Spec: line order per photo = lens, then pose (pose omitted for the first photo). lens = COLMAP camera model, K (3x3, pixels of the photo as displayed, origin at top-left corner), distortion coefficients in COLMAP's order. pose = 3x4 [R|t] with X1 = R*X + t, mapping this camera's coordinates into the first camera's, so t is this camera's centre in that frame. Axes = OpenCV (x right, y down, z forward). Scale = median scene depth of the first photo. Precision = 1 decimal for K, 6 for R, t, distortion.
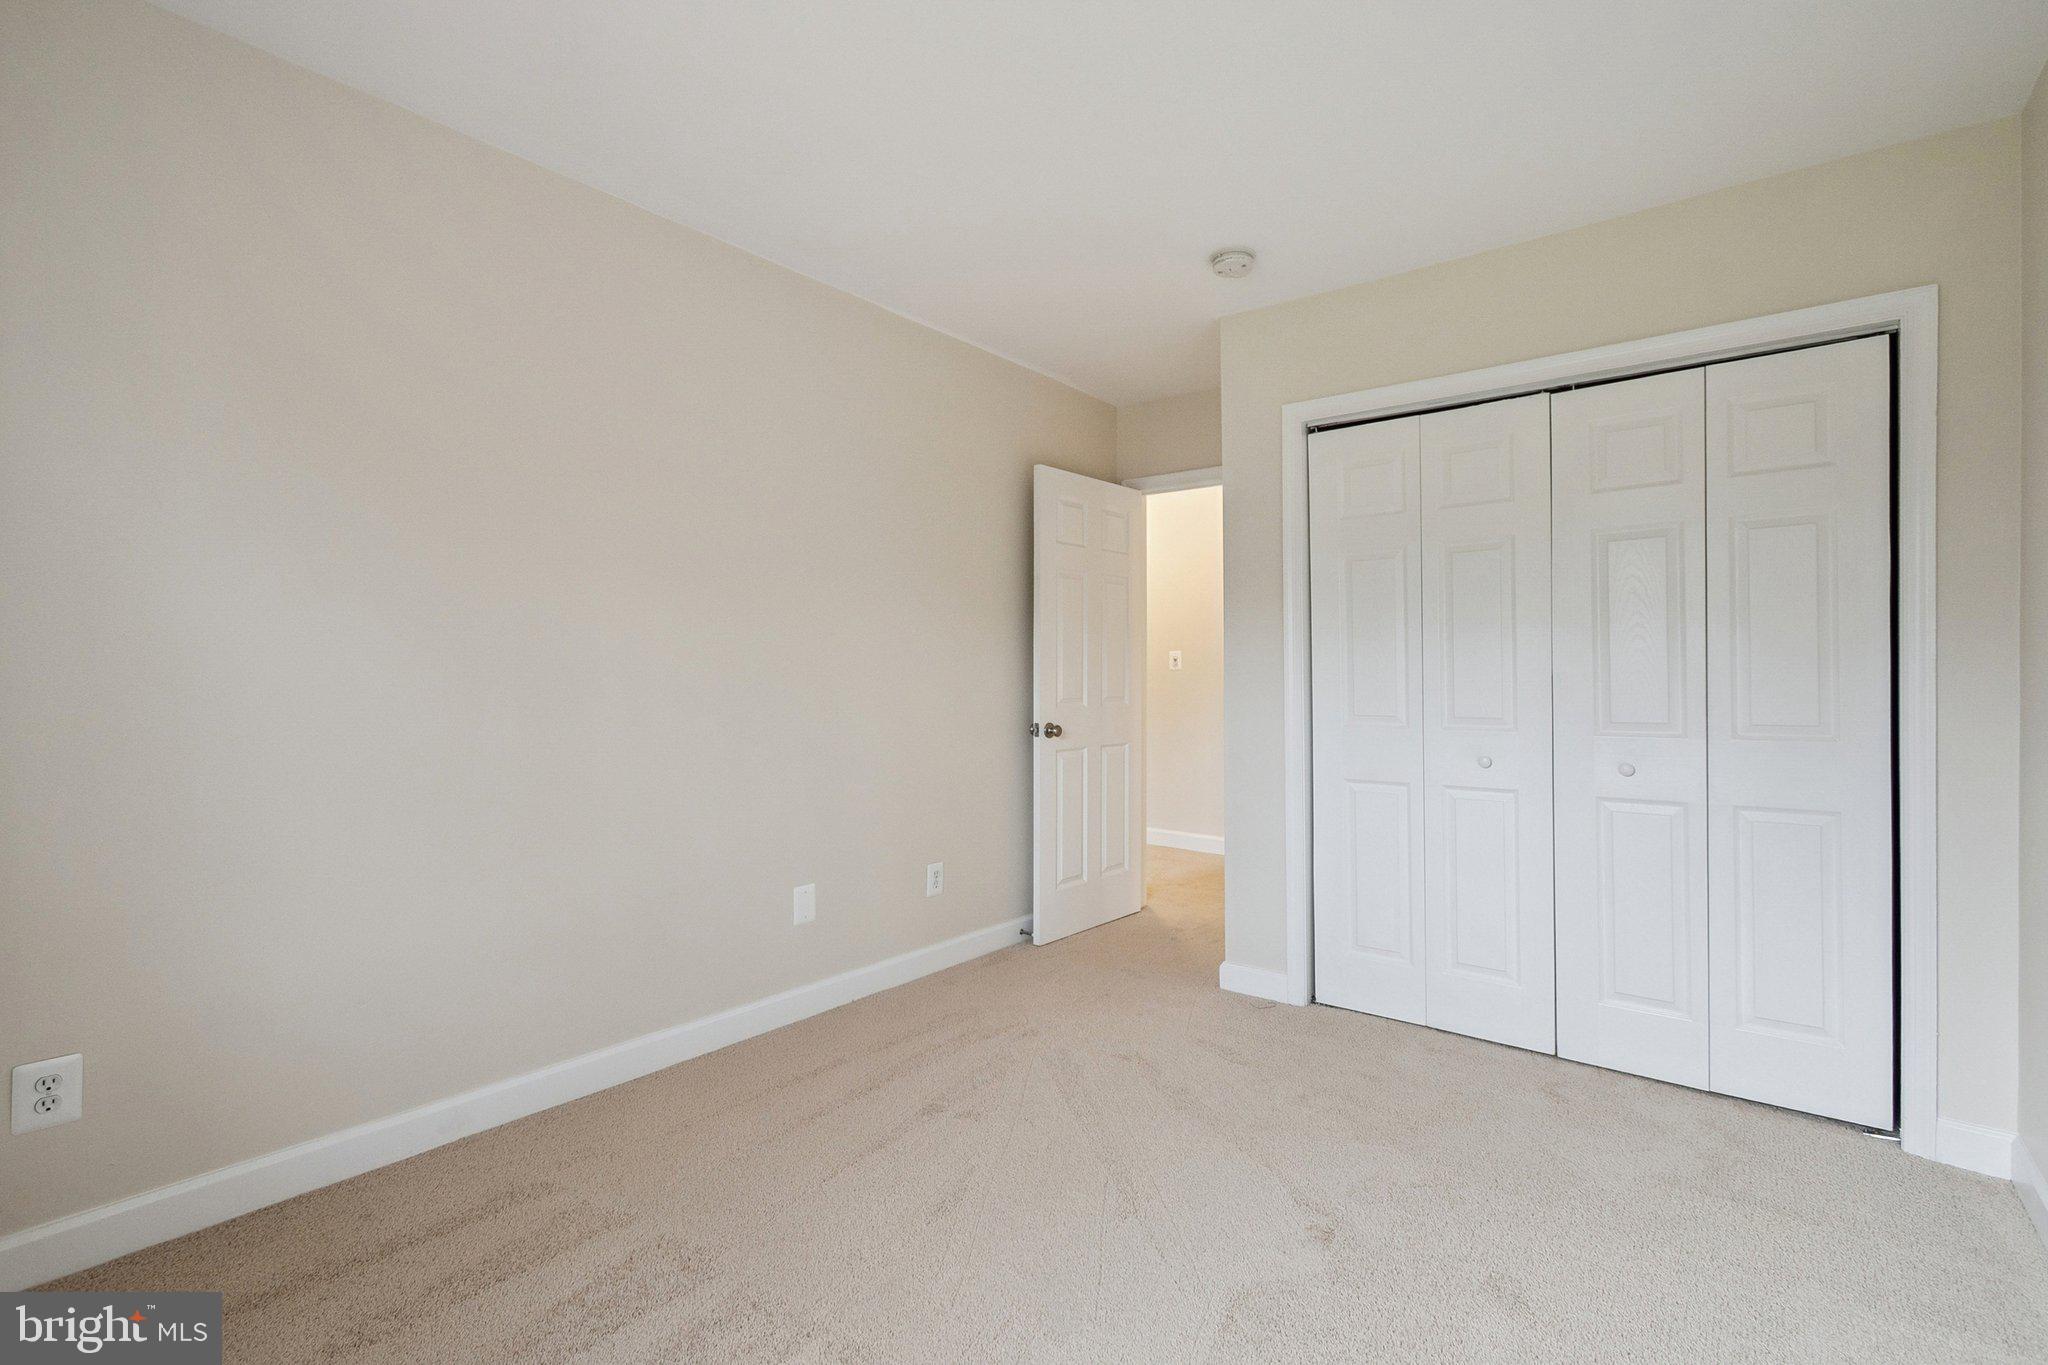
lens RADIAL K [[910.9, 0, 1026.4], [0, 910.9, 657.9], [0, 0, 1]] dist [0.001340, 0.000214]
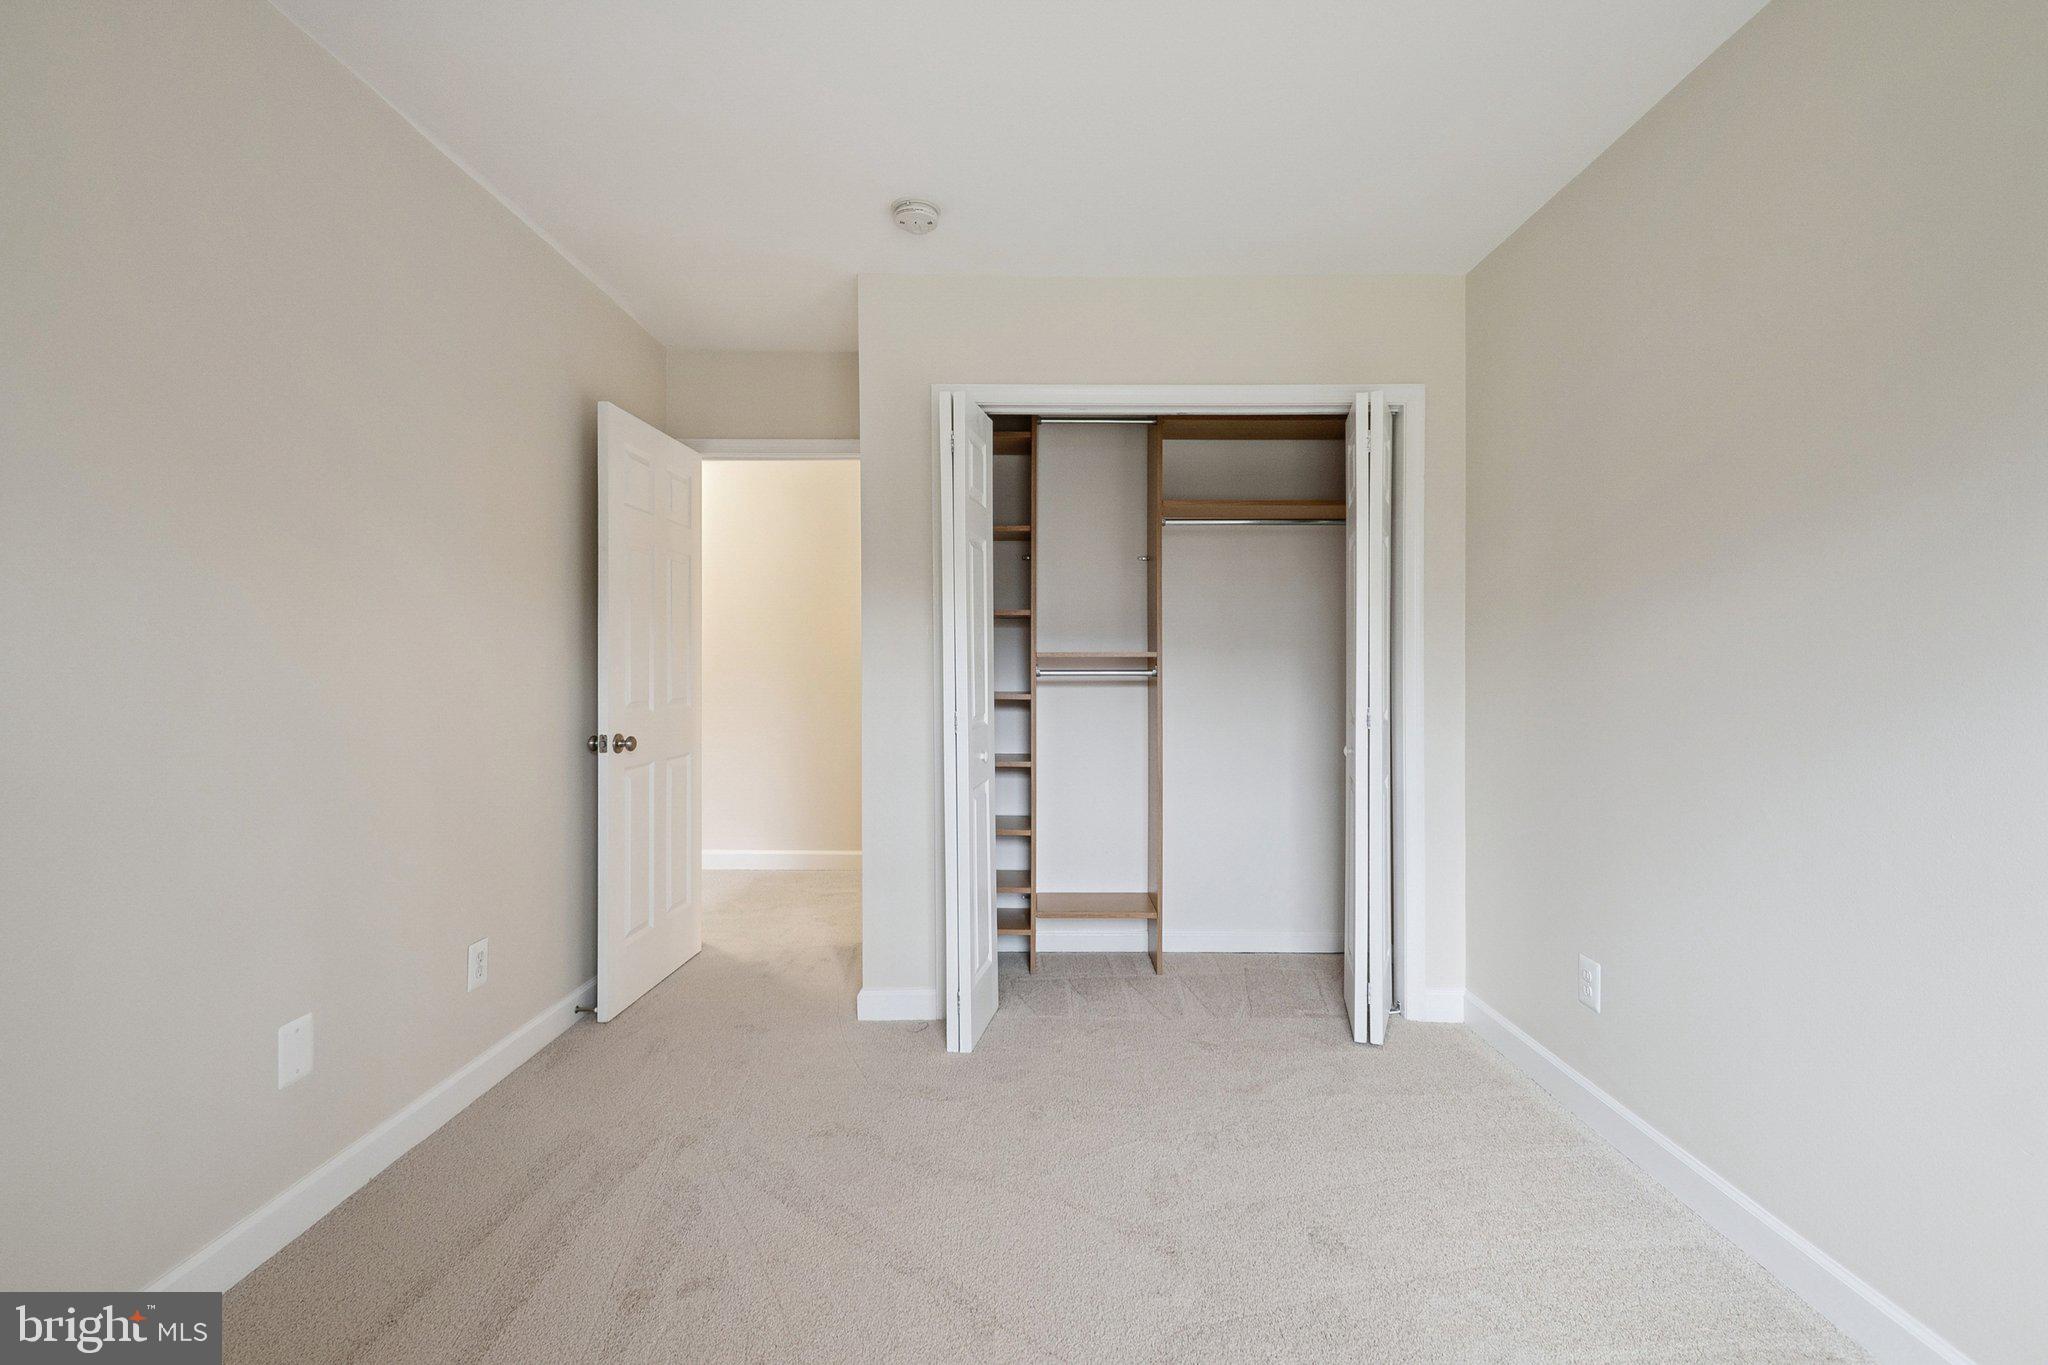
lens RADIAL K [[916.6, 0, 1026.6], [0, 916.6, 648.8], [0, 0, 1]] dist [0.001646, 0.000214]
pose [[0.784227, 0.005883, 0.620447, -0.193779], [-0.004335, 0.999983, -0.004003, -0.000311], [-0.620459, 0.000450, 0.784238, 0.166283]]
